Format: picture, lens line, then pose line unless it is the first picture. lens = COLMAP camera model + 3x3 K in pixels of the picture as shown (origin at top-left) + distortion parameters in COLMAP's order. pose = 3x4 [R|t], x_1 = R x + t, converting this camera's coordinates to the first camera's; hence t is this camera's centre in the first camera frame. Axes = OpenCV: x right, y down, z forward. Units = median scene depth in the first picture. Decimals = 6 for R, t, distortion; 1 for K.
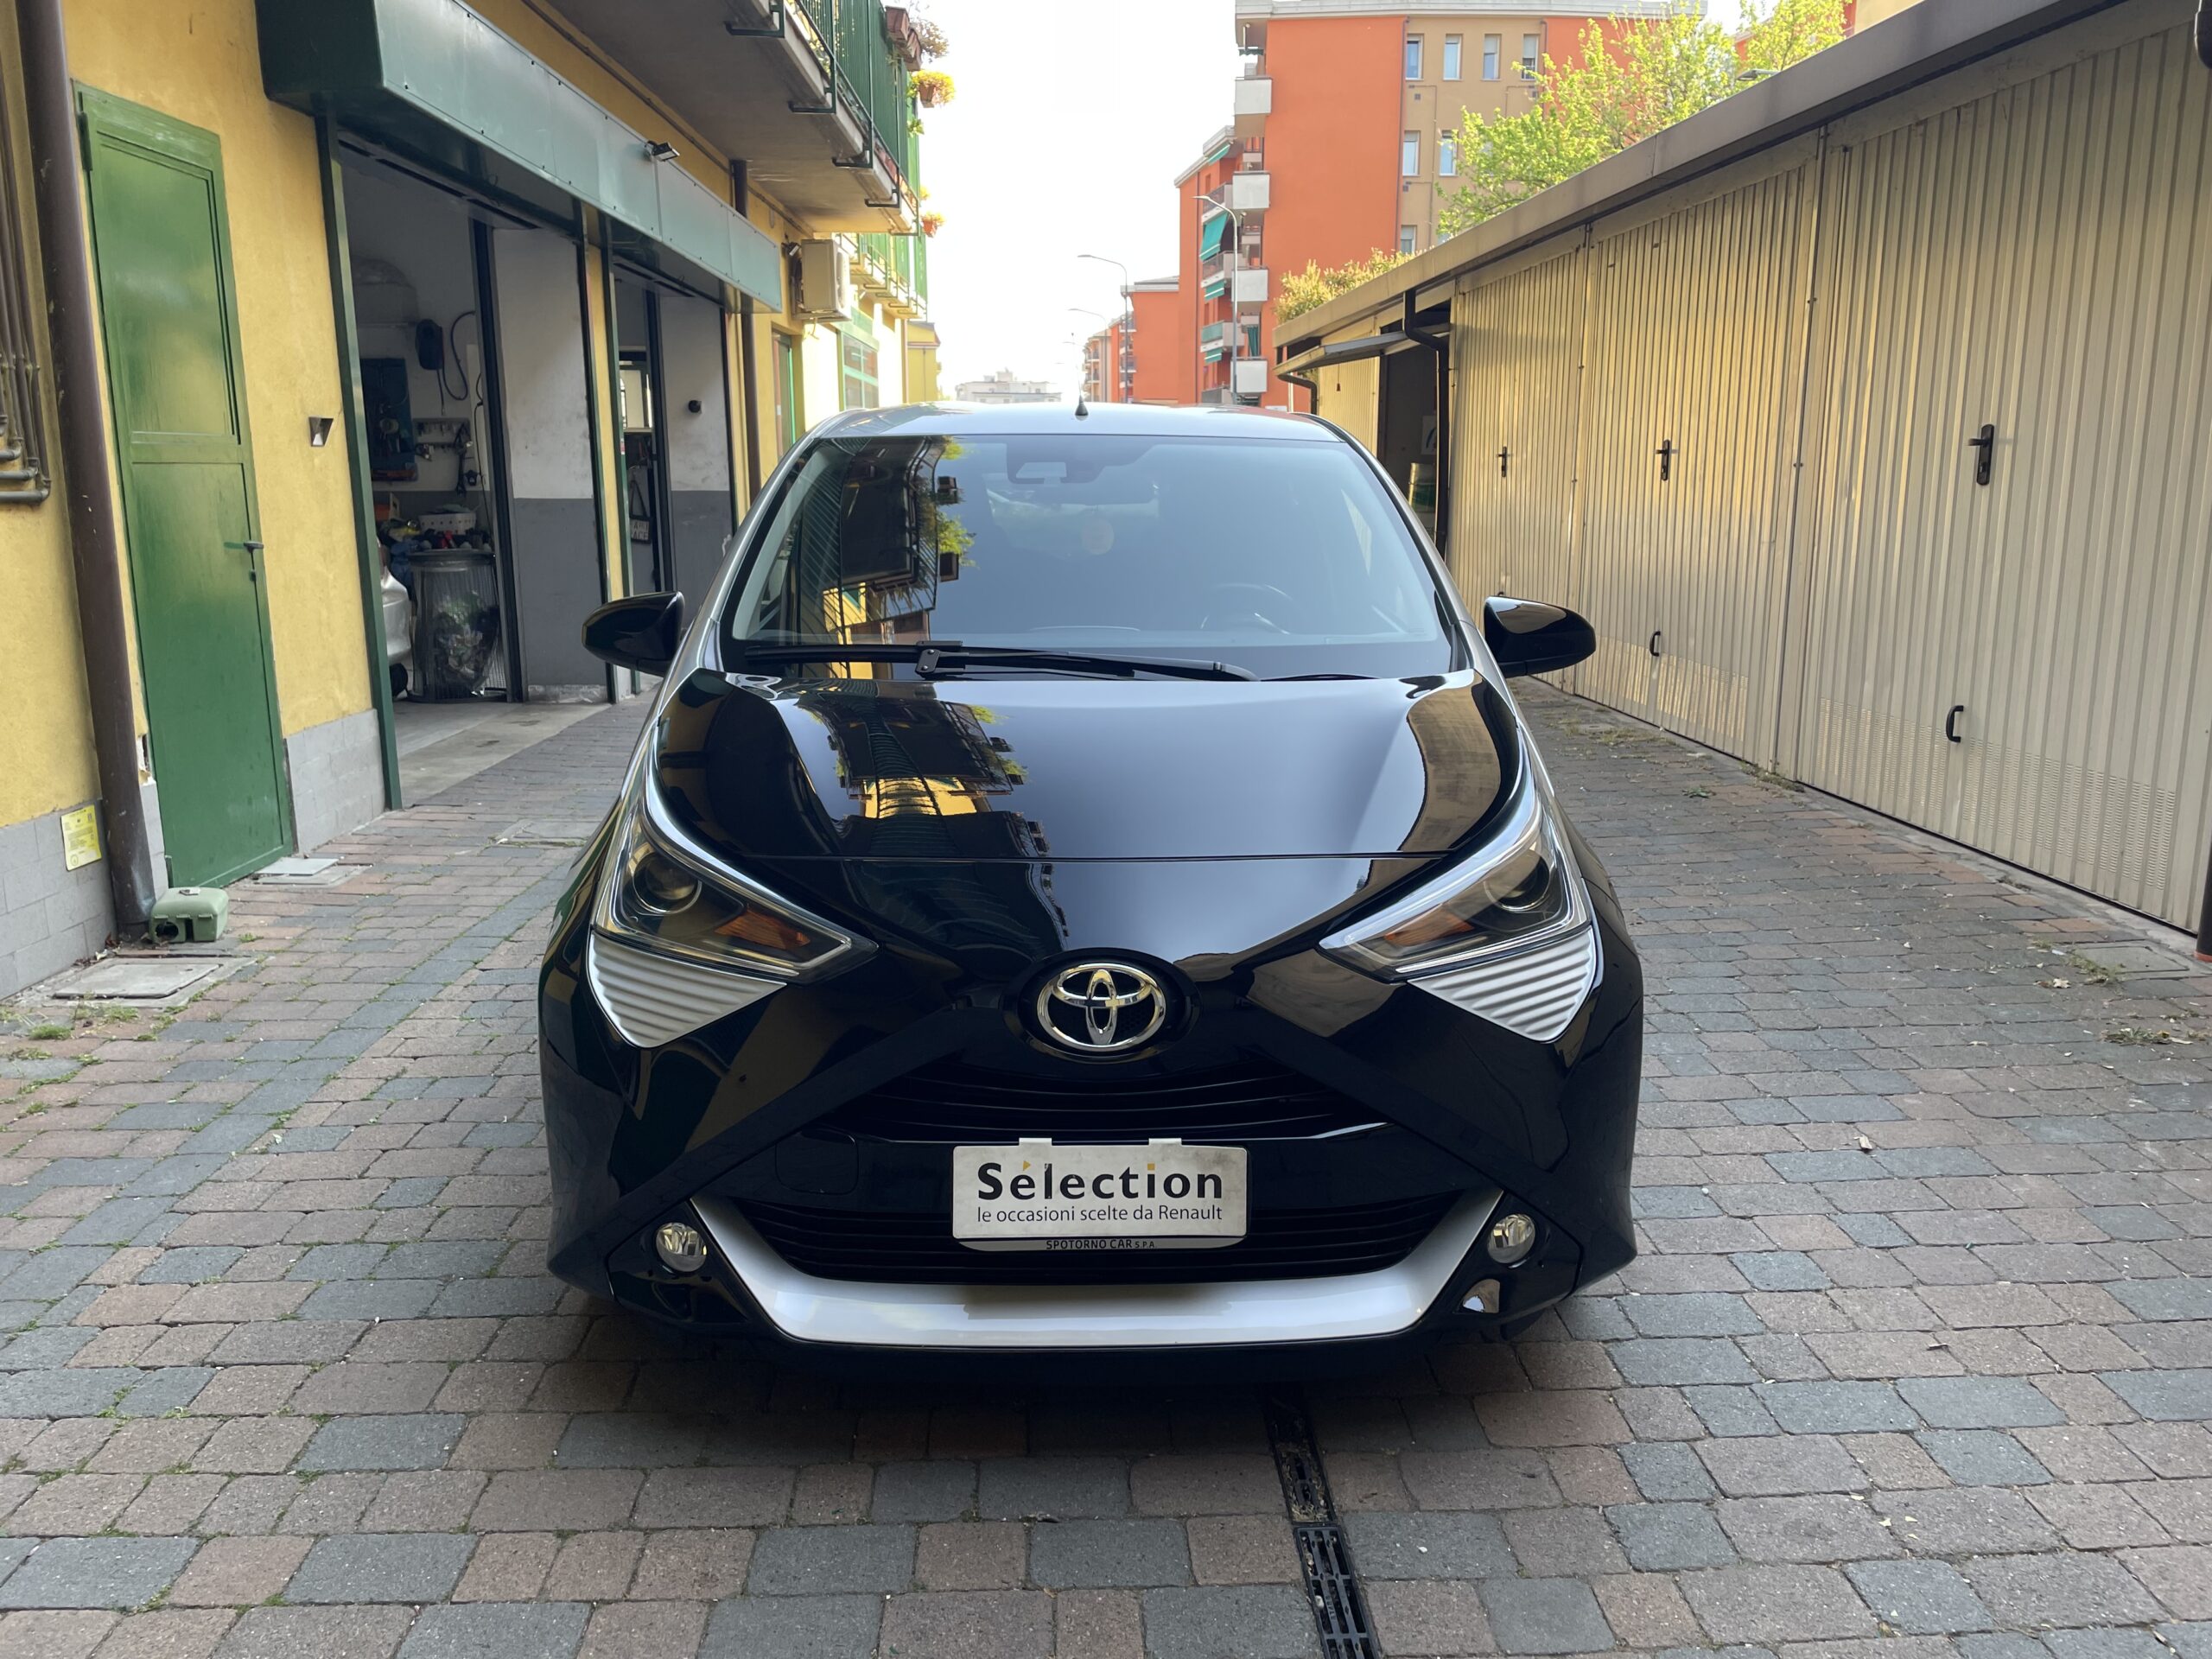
lens RADIAL K [[1670.0, 0, 1104.4], [0, 1670.0, 802.5], [0, 0, 1]] dist [0.084402, -0.103591]
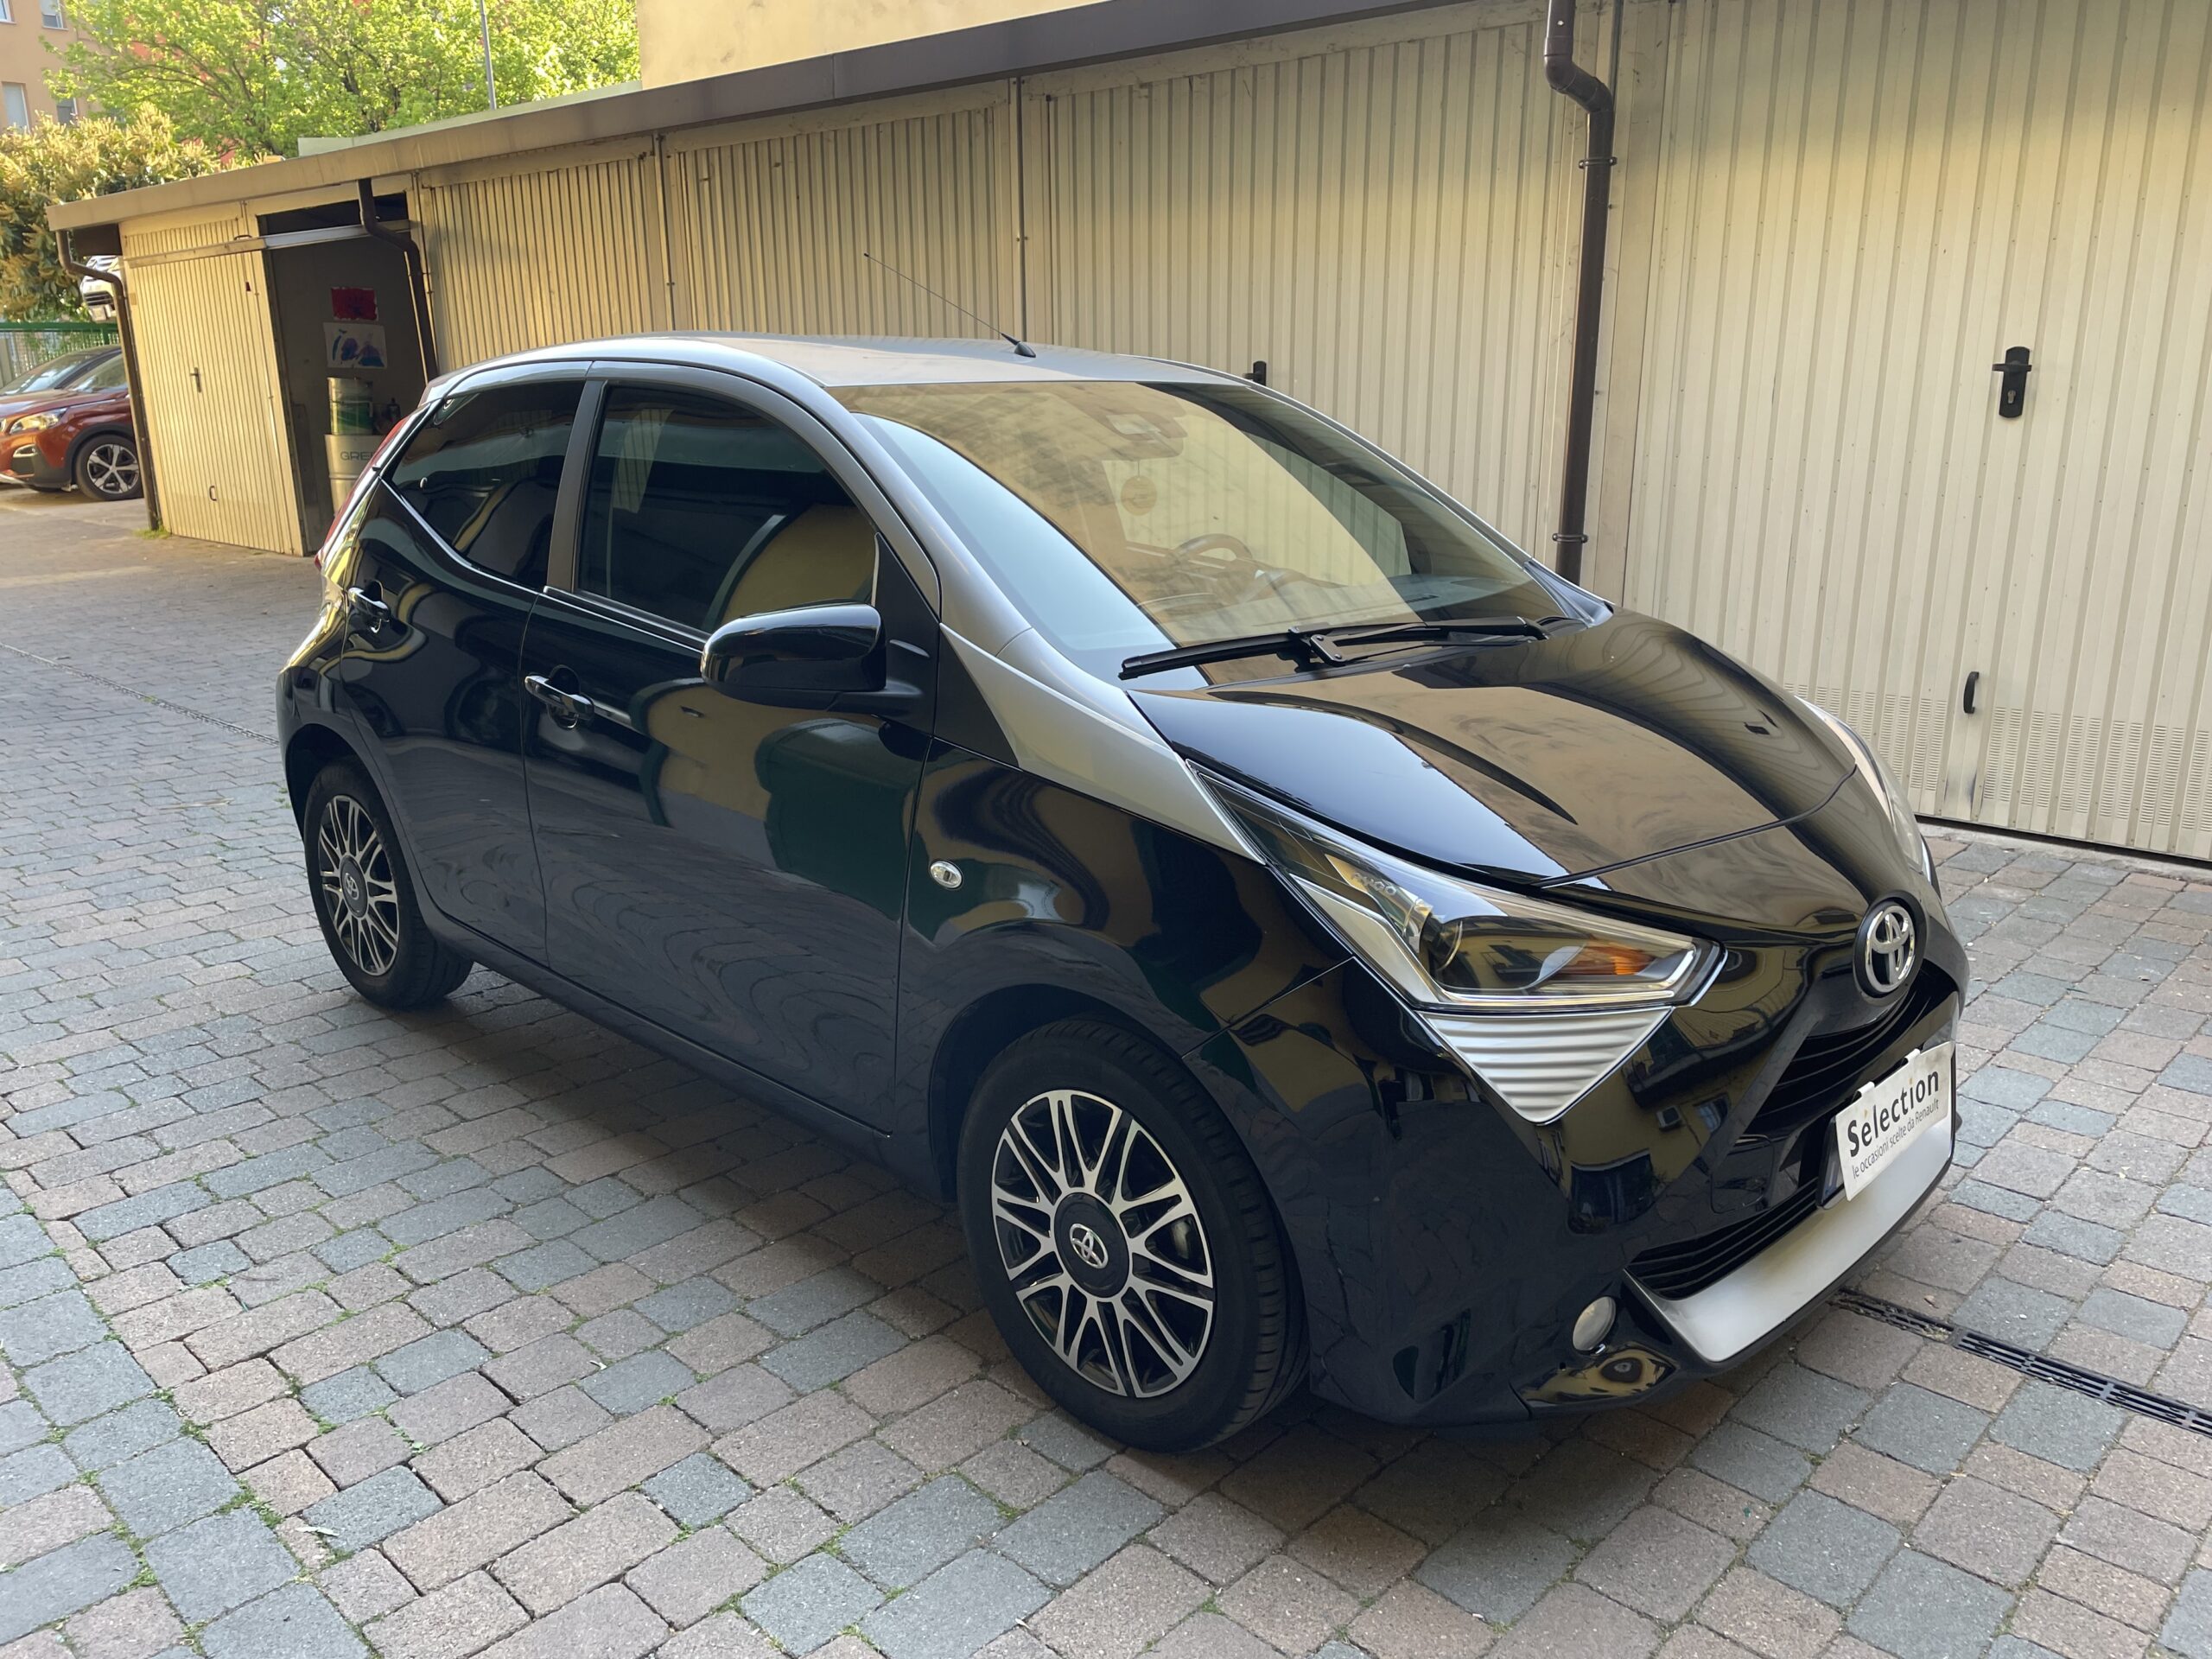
lens RADIAL K [[1670.0, 0, 1117.1], [0, 1670.0, 829.0], [0, 0, 1]] dist [0.084402, -0.103591]
pose [[0.717179, -0.184092, 0.672134, -0.554457], [0.139063, 0.982885, 0.120821, -0.078180], [-0.682873, 0.006819, 0.730506, 0.288385]]
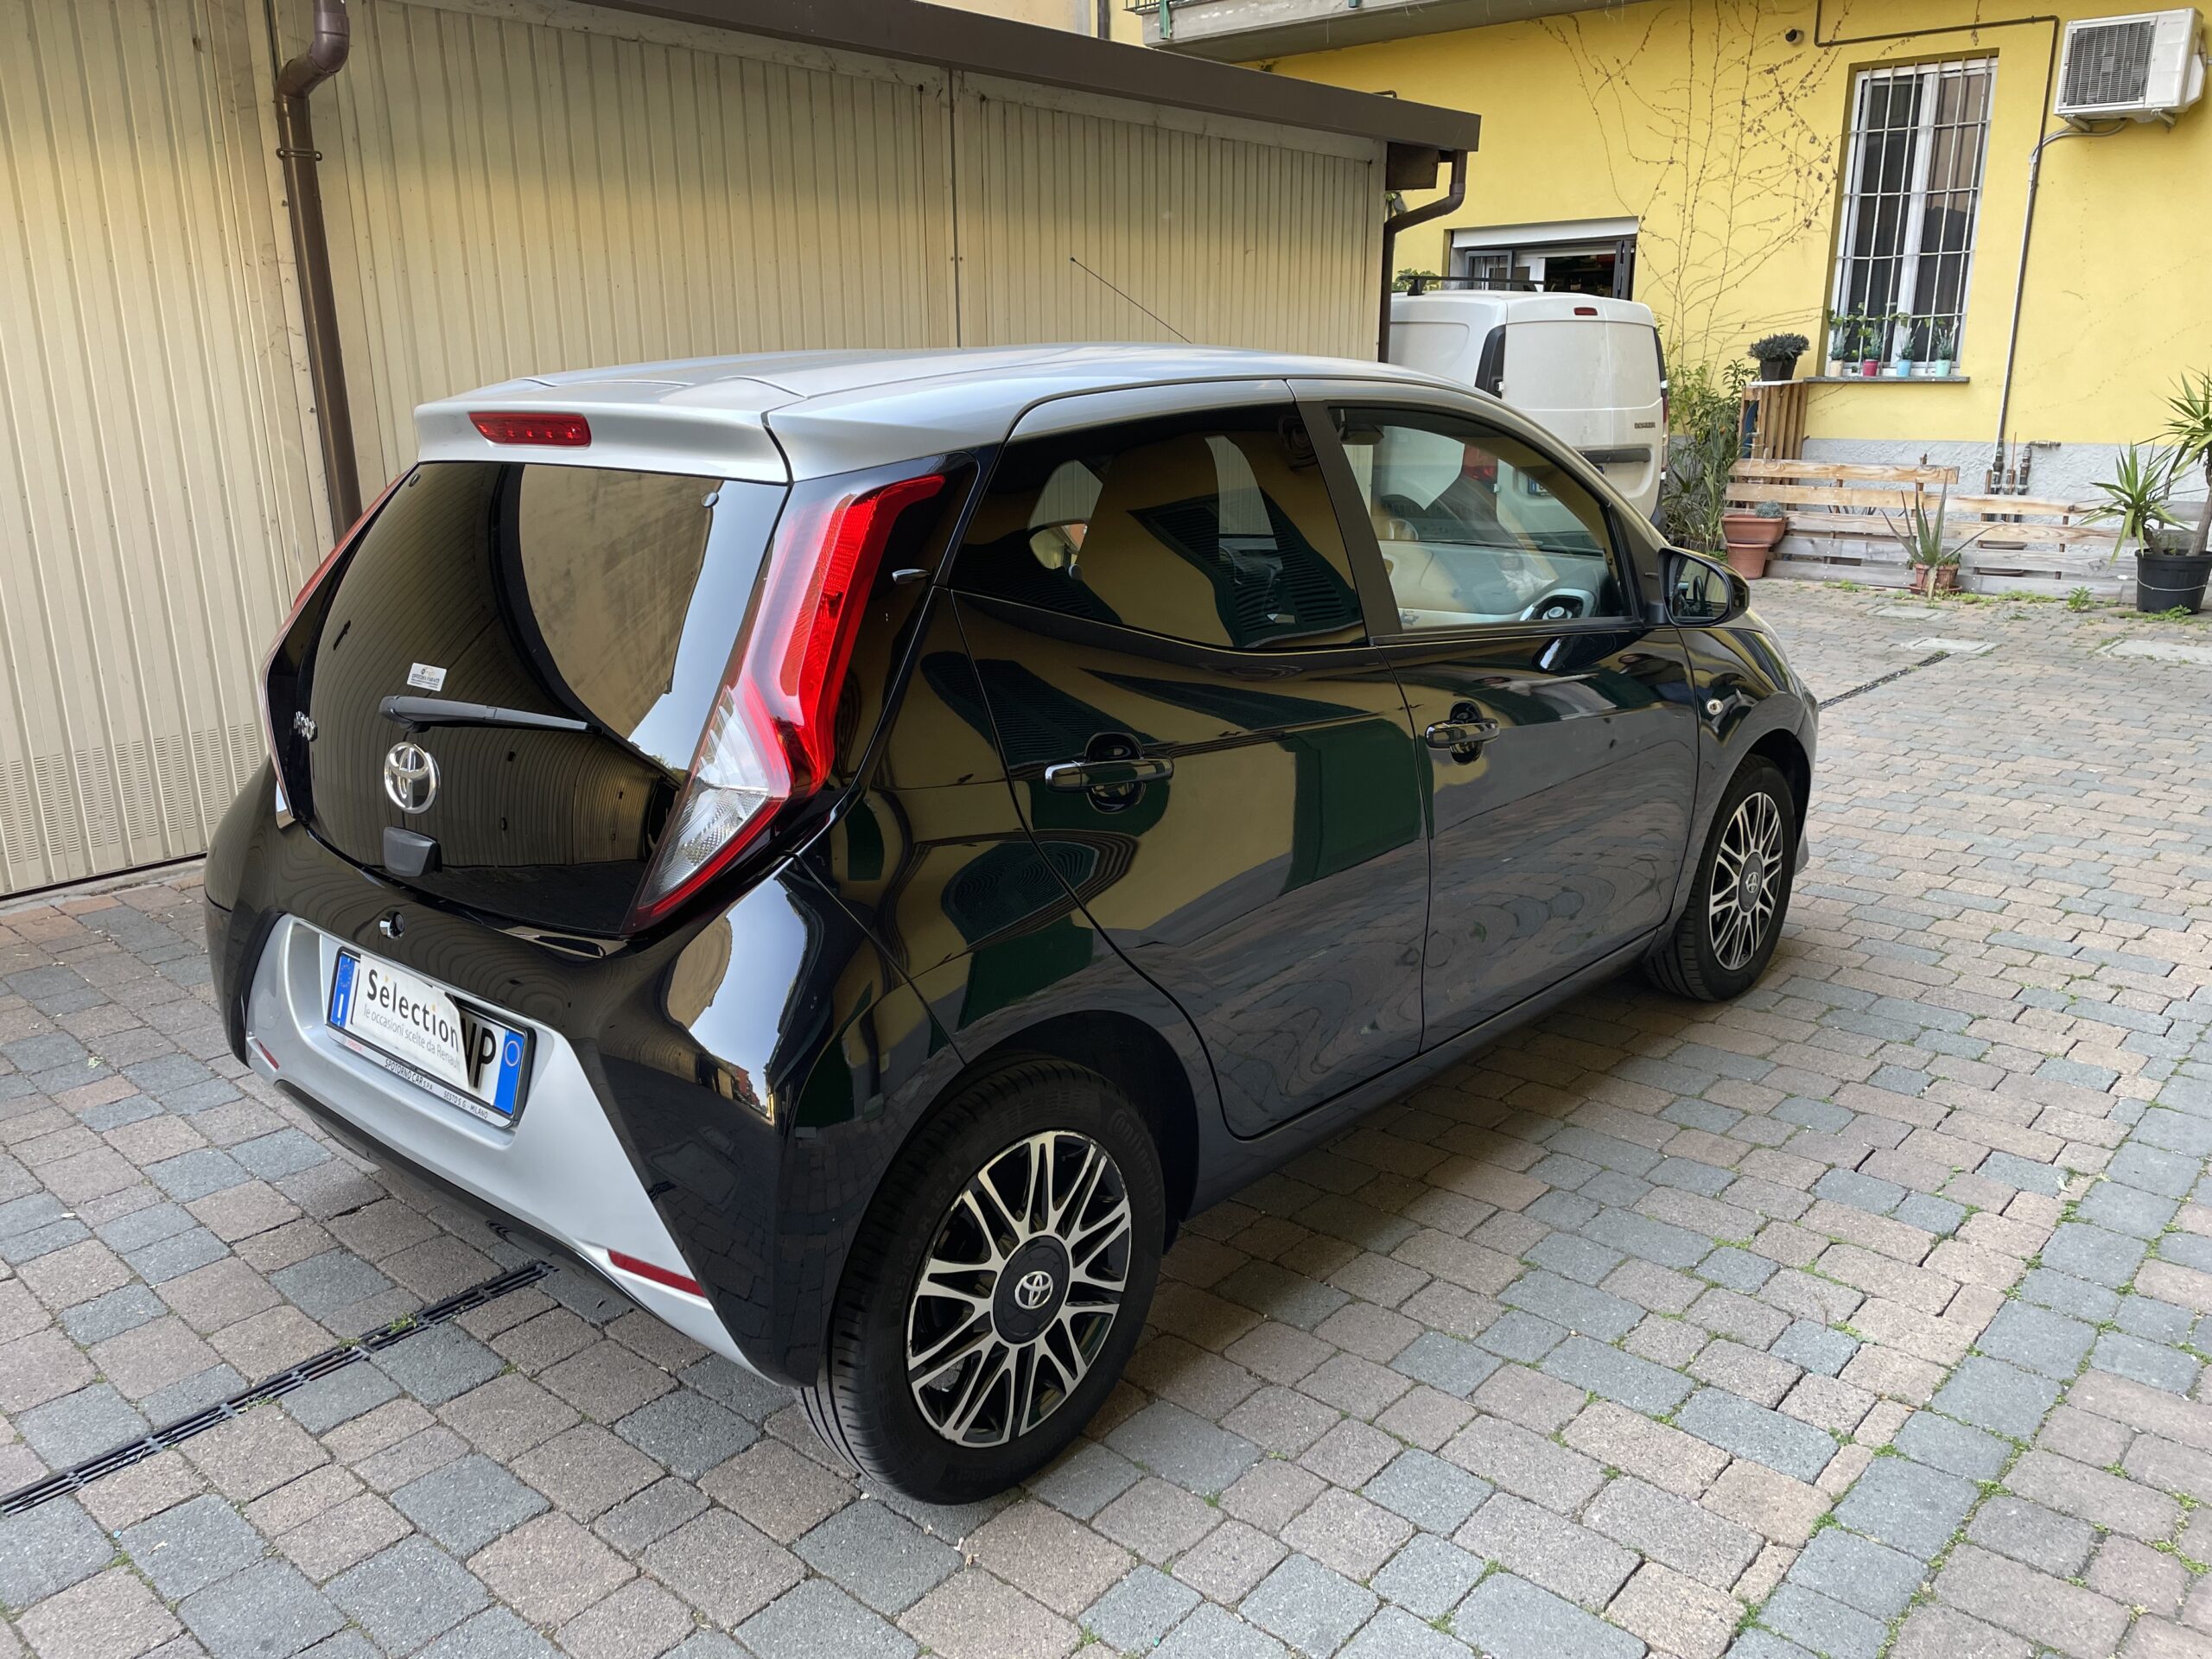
lens RADIAL K [[1670.0, 0, 1127.7], [0, 1670.0, 830.0], [0, 0, 1]] dist [0.084402, -0.103591]
pose [[-0.730474, -0.174901, 0.660165, -0.586388], [0.140841, 0.907292, 0.396214, -0.342473], [-0.668260, 0.382402, -0.638120, 1.566669]]
